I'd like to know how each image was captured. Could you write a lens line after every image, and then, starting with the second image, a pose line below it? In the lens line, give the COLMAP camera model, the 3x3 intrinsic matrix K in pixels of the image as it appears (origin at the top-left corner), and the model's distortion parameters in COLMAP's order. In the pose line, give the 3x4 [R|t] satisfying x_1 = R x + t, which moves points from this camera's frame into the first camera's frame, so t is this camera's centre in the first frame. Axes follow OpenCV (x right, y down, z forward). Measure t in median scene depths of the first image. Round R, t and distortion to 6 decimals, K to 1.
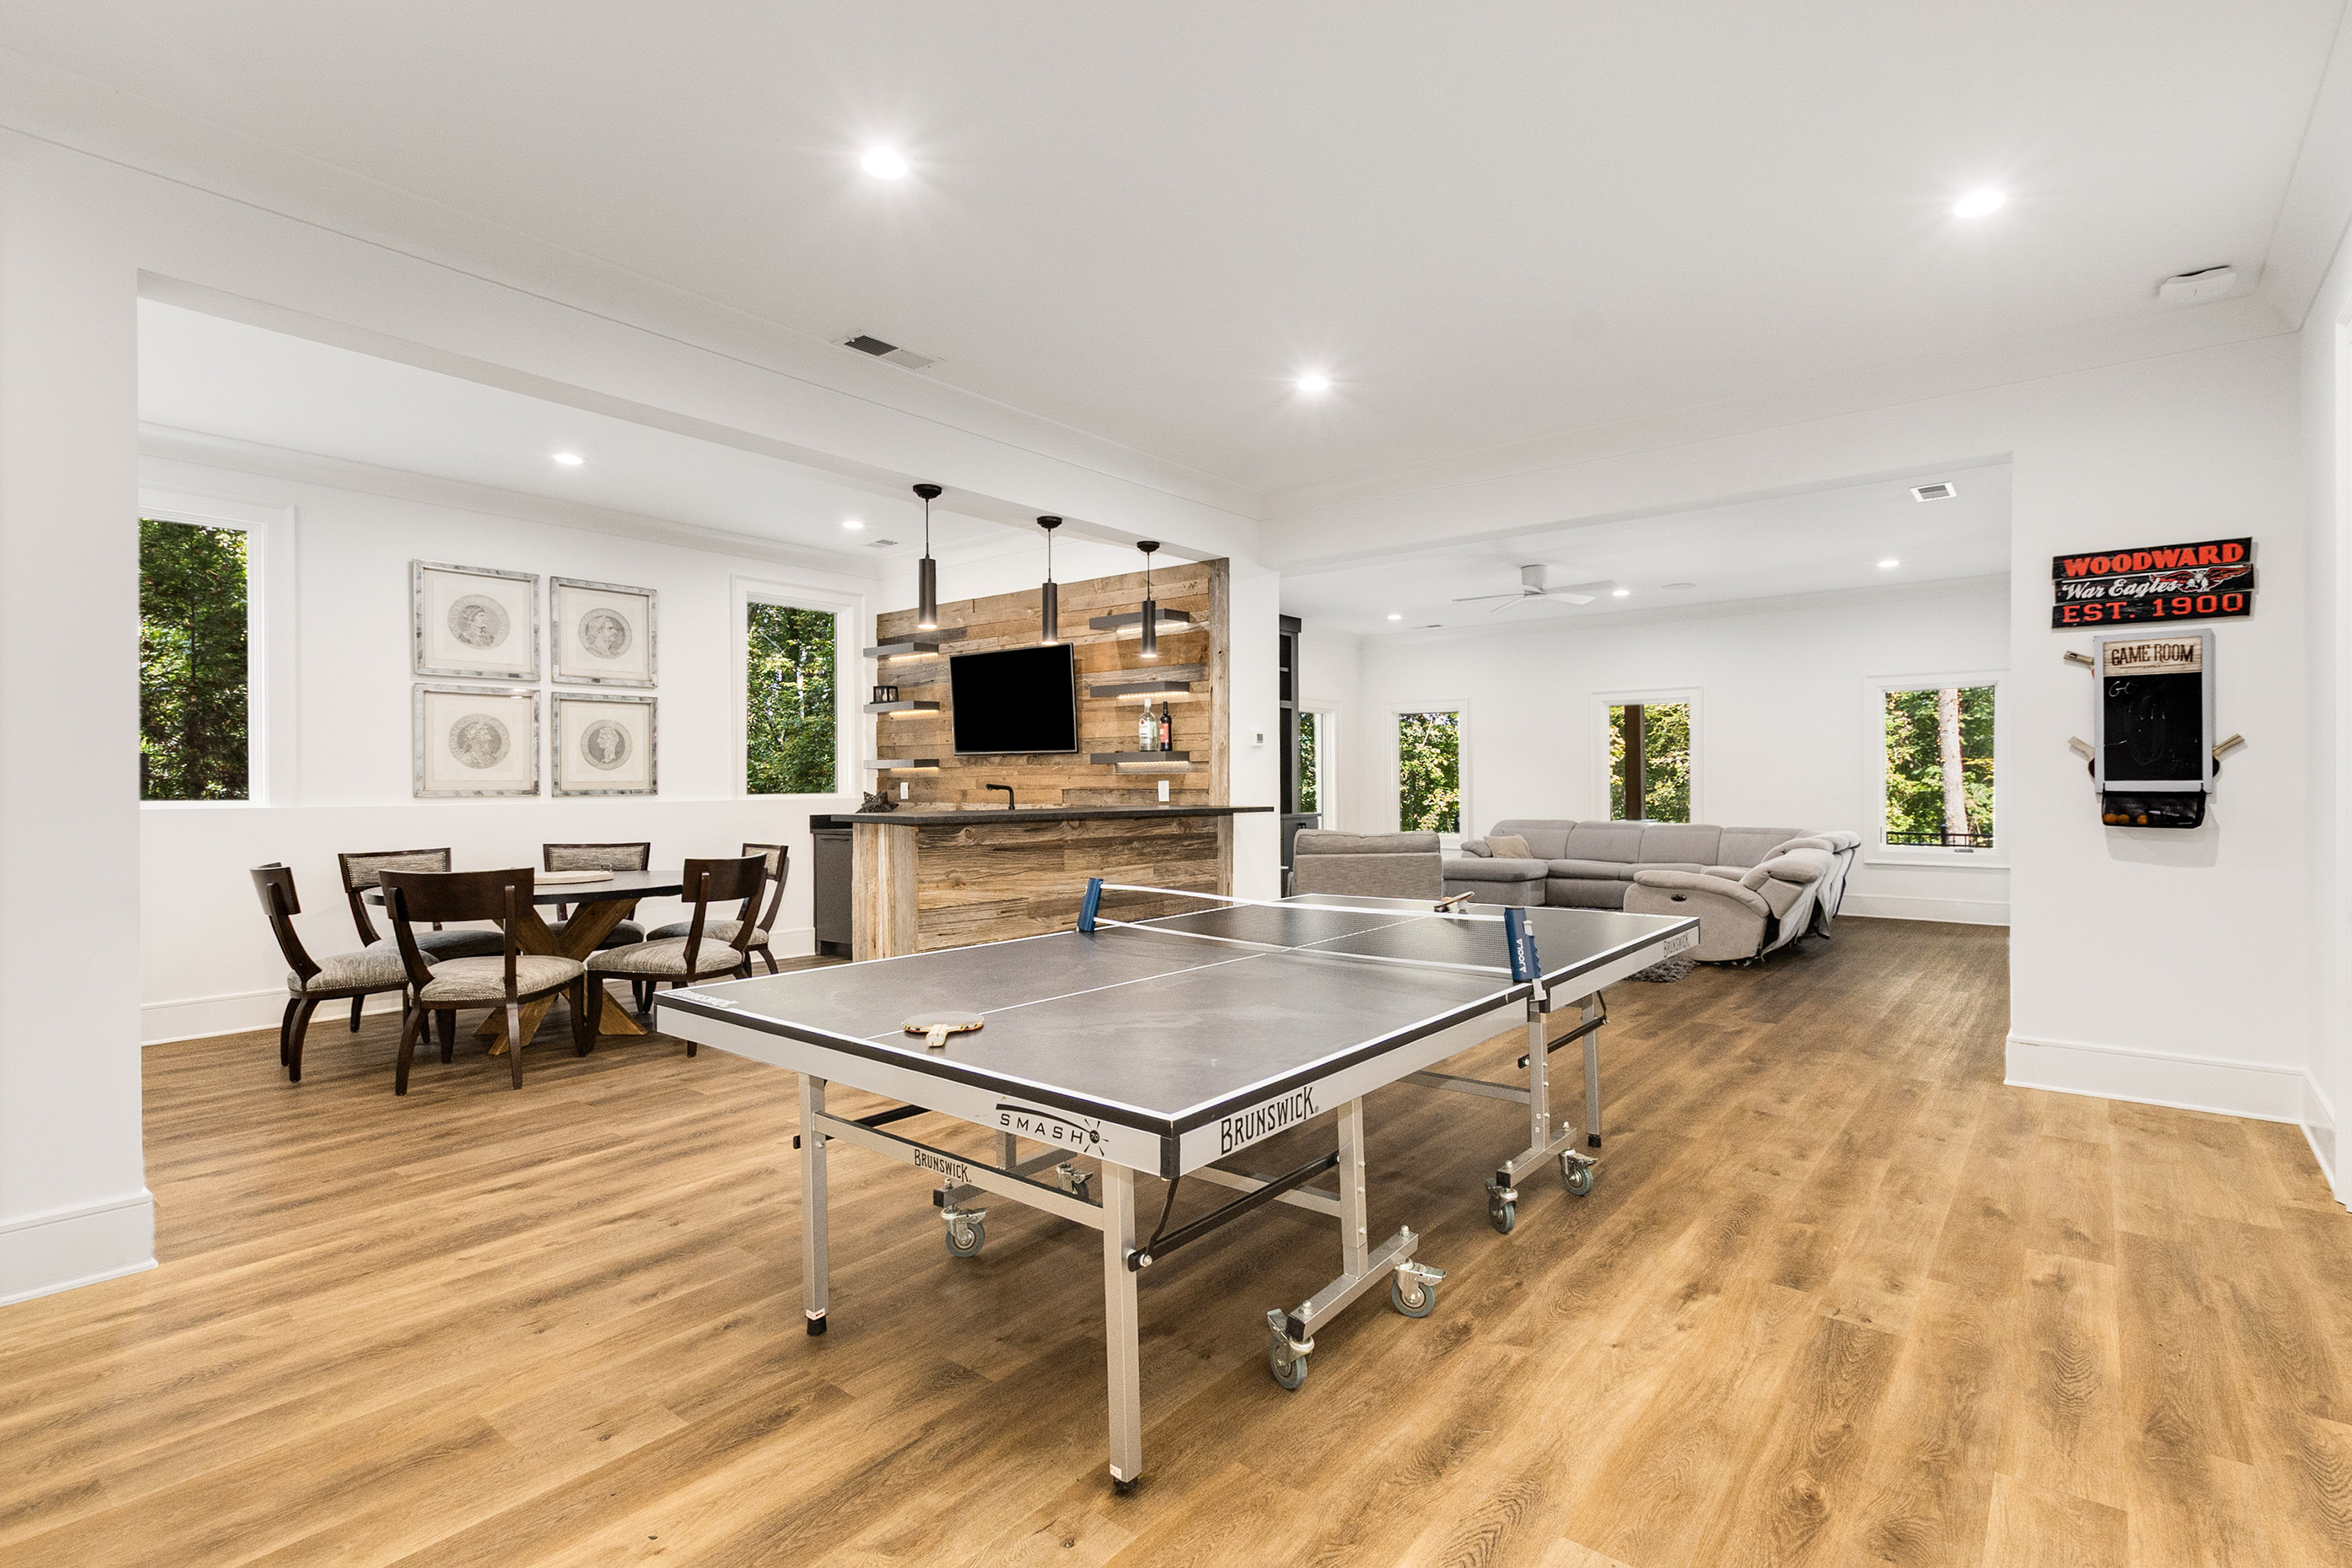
lens RADIAL K [[1126.9, 0, 1175.7], [0, 1126.9, 778.0], [0, 0, 1]] dist [0.006676, -0.000664]
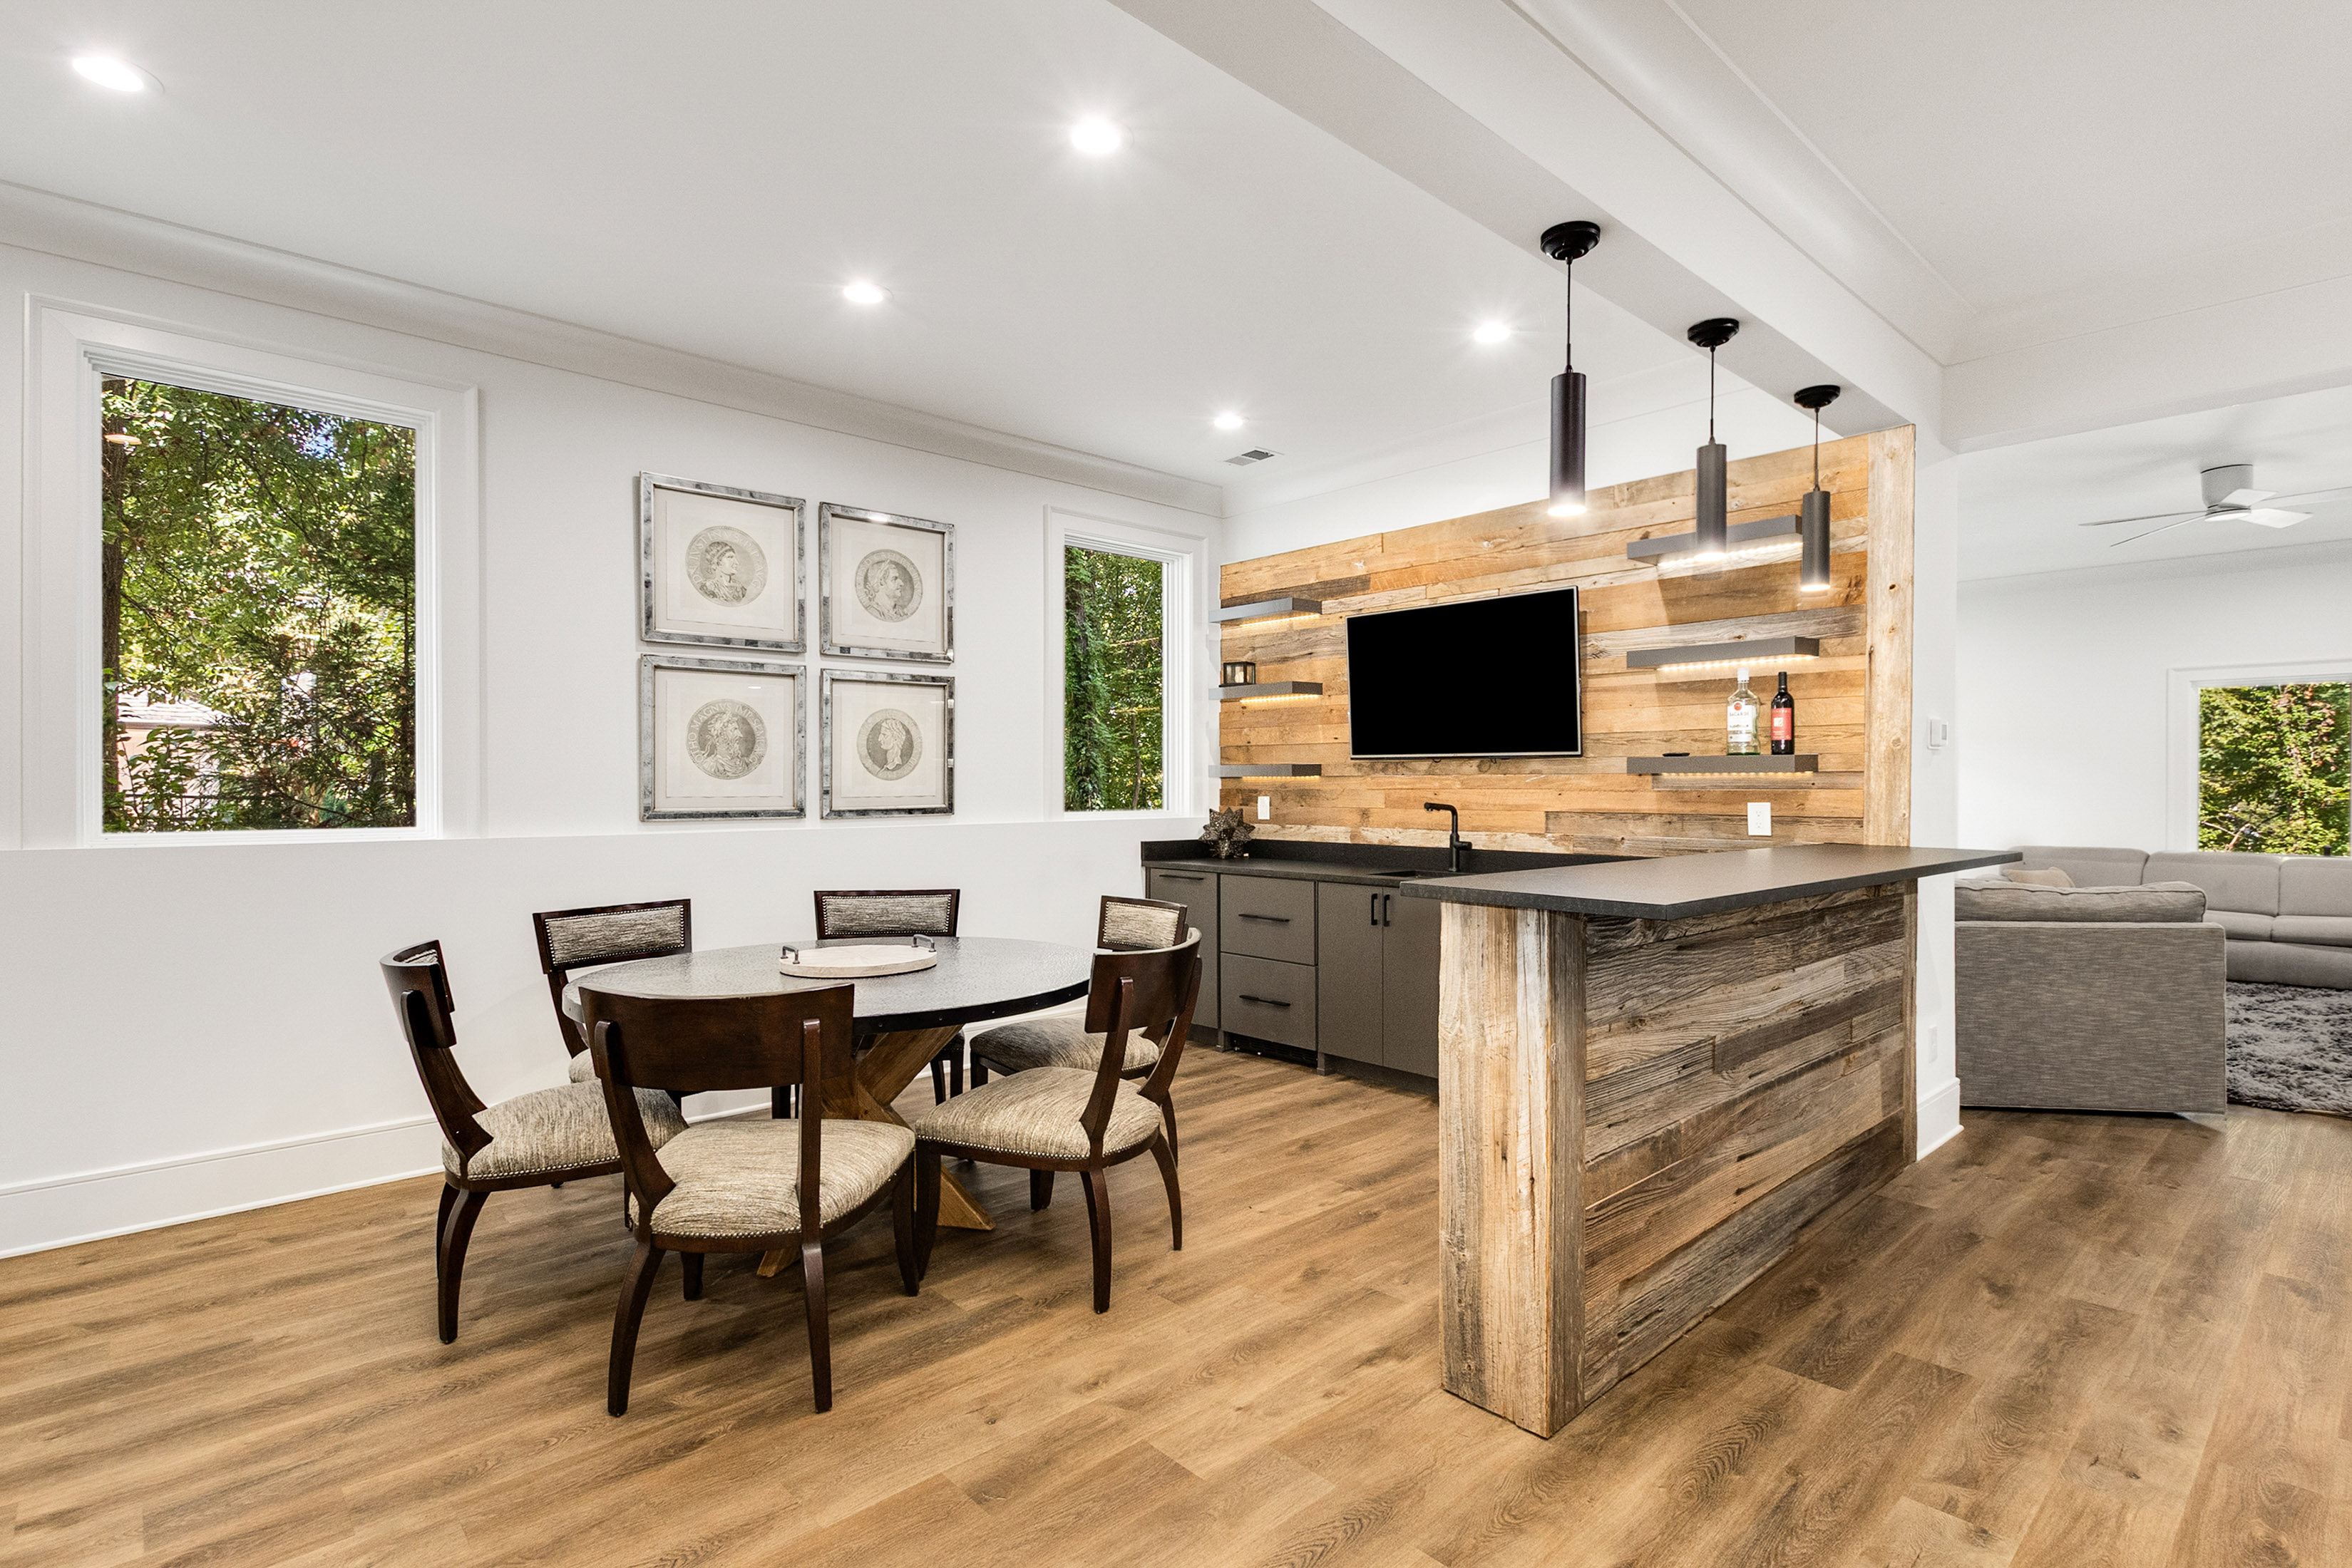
lens RADIAL K [[1126.7, 0, 1178.7], [0, 1126.7, 788.6], [0, 0, 1]] dist [0.006676, -0.000664]
pose [[0.988965, 0.004866, -0.148072, -0.234628], [-0.003330, 0.999938, 0.010617, -0.010479], [0.148115, -0.010007, 0.988920, 0.348708]]
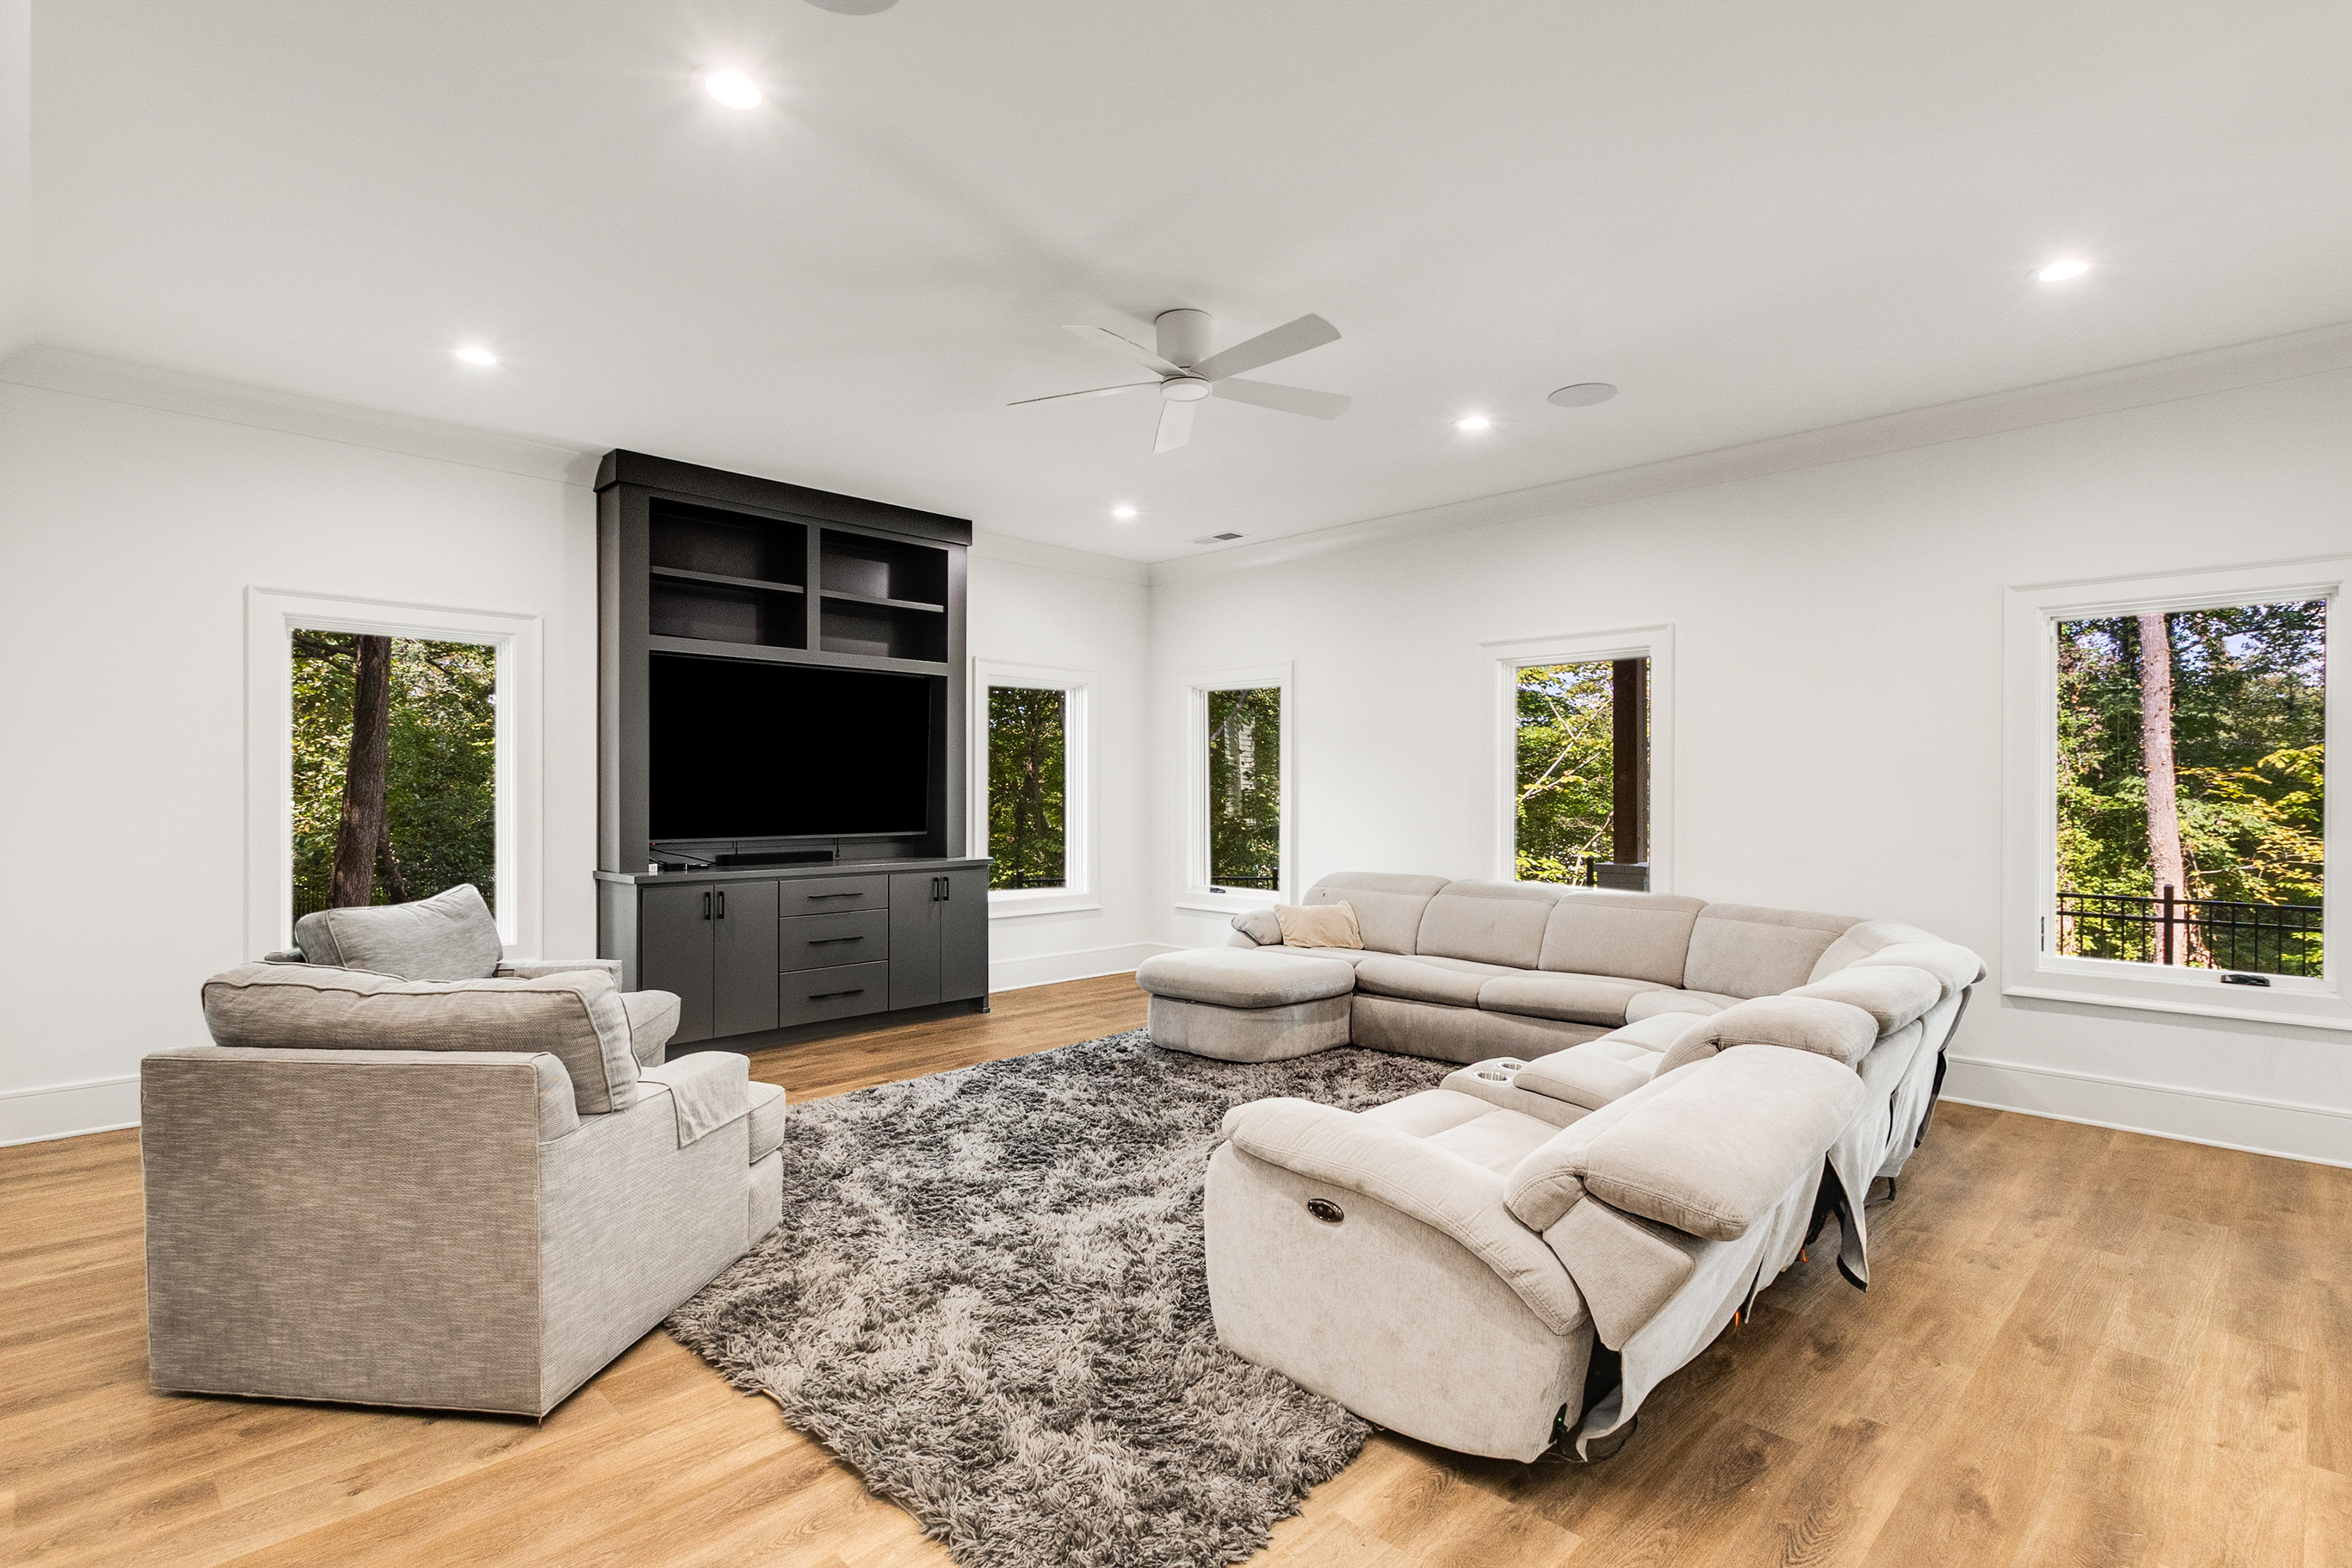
lens RADIAL K [[1126.9, 0, 1185.2], [0, 1126.9, 788.8], [0, 0, 1]] dist [0.006676, -0.000664]
pose [[0.994842, 0.006361, -0.101237, 0.475732], [-0.005783, 0.999965, 0.006002, -0.013092], [0.101271, -0.005385, 0.994844, 0.746200]]
